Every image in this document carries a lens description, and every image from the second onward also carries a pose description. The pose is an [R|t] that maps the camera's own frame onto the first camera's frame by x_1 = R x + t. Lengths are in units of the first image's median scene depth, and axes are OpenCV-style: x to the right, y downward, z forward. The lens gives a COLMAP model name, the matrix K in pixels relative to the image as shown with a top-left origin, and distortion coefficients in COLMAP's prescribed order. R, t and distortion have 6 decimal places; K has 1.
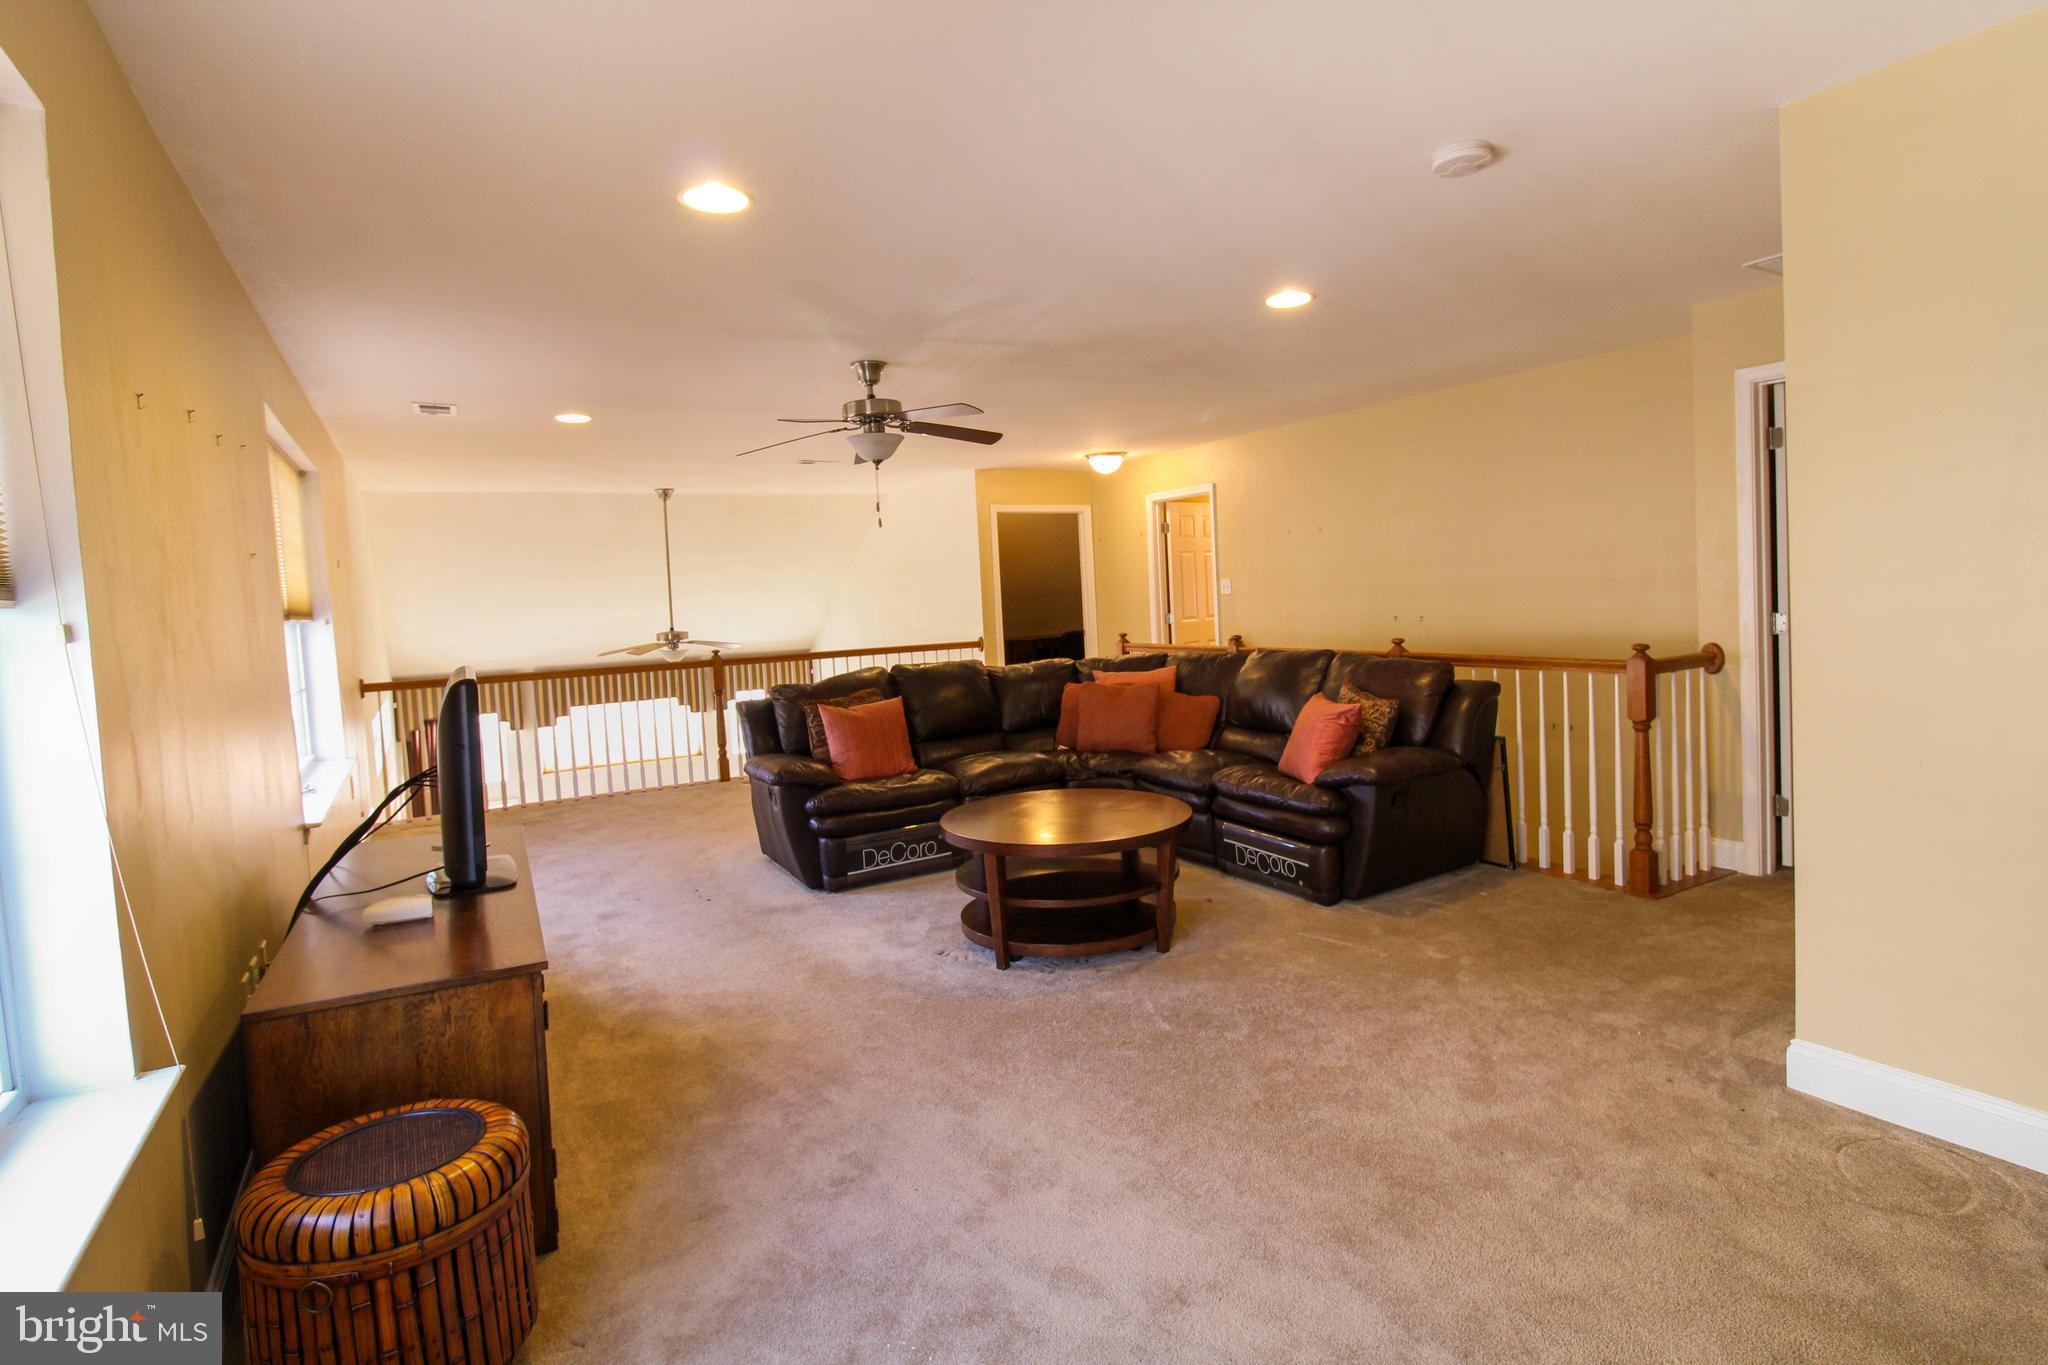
lens RADIAL K [[1078.9, 0, 1023.6], [0, 1078.9, 655.5], [0, 0, 1]] dist [0.002345, -0.001121]
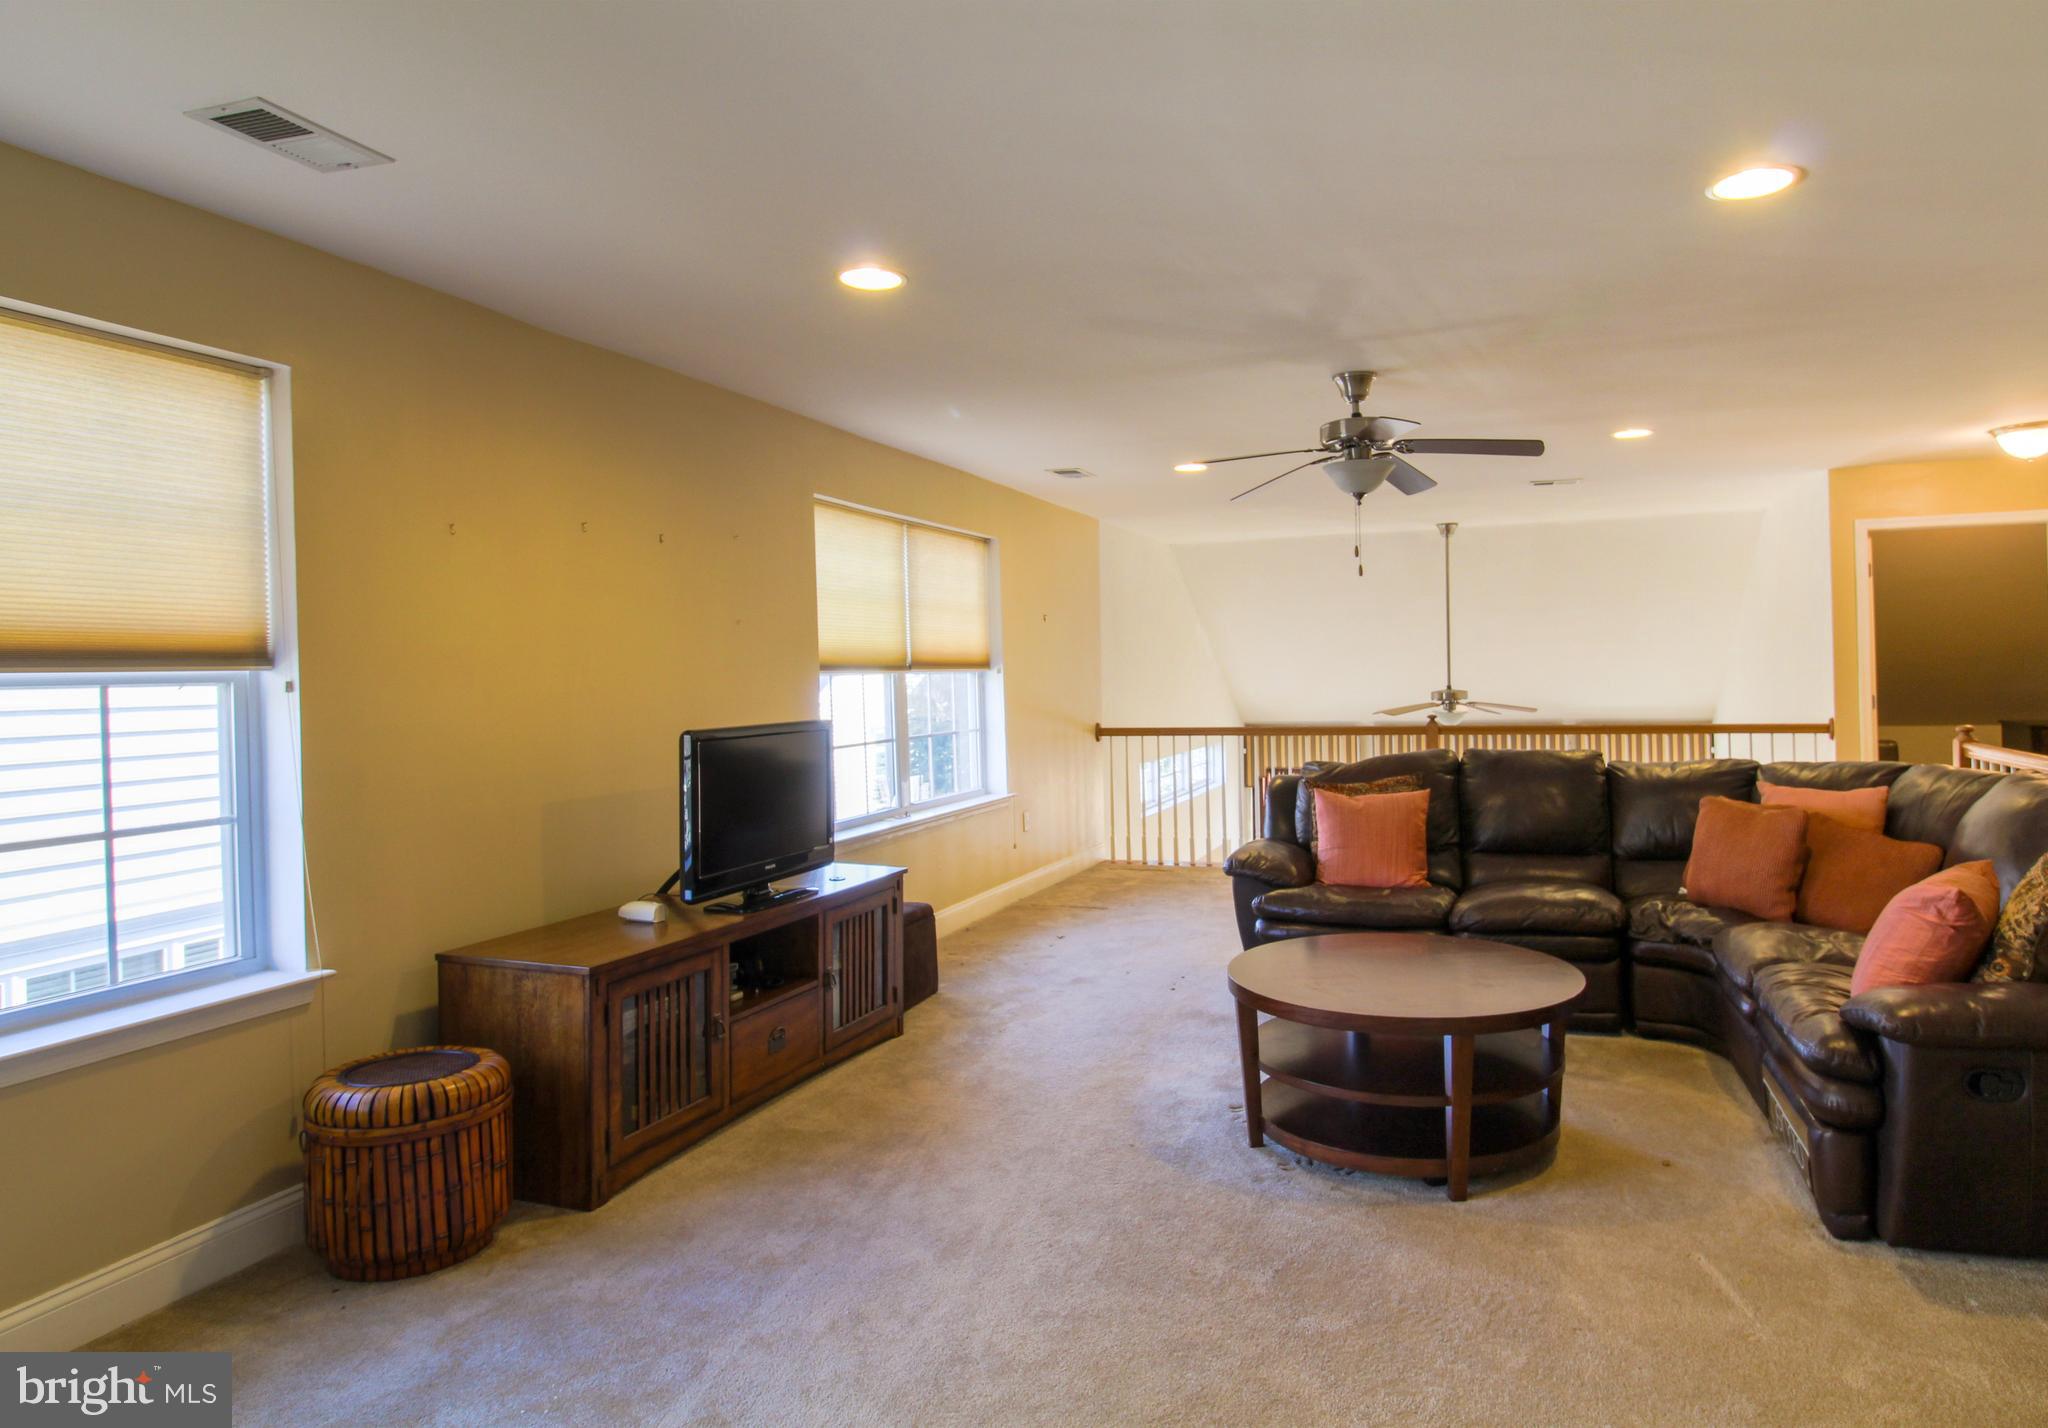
lens RADIAL K [[1250.5, 0, 1026.1], [0, 1250.5, 680.9], [0, 0, 1]] dist [0.007605, -0.001112]
pose [[0.640678, 0.037038, -0.766915, 0.428220], [-0.052214, 0.998625, 0.004609, -0.032045], [0.766032, 0.037091, 0.641732, 0.212827]]
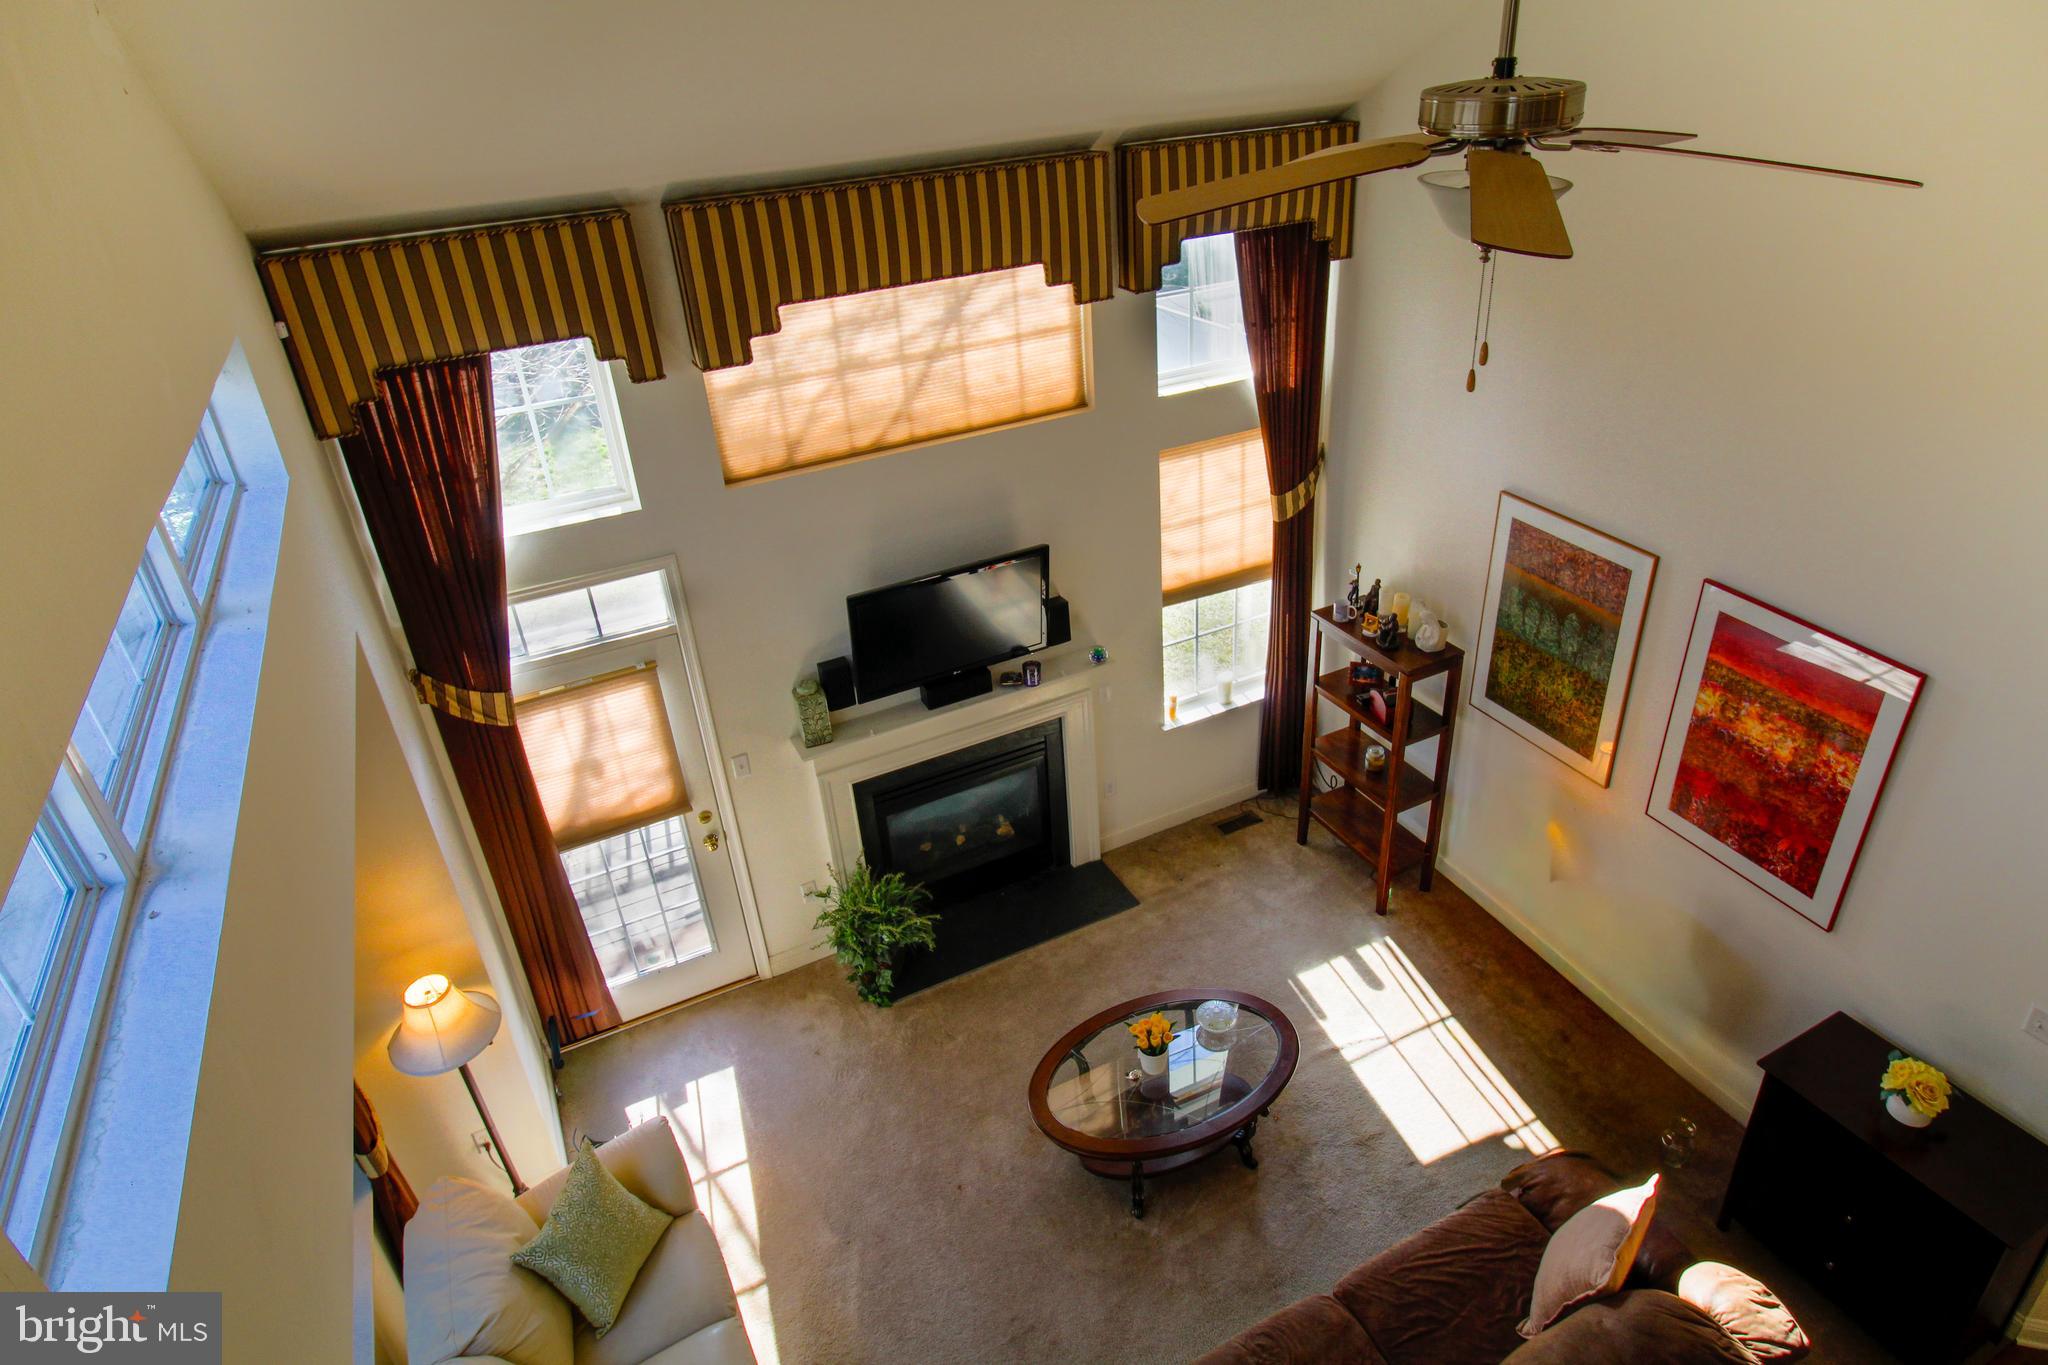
lens RADIAL K [[1199.4, 0, 1045.2], [0, 1199.4, 644.0], [0, 0, 1]] dist [0.005232, -0.010284]
pose [[0.999270, 0.011488, -0.036441, -0.783744], [0.005005, 0.906151, 0.422925, -0.043999], [0.037879, -0.422799, 0.905432, 1.482967]]
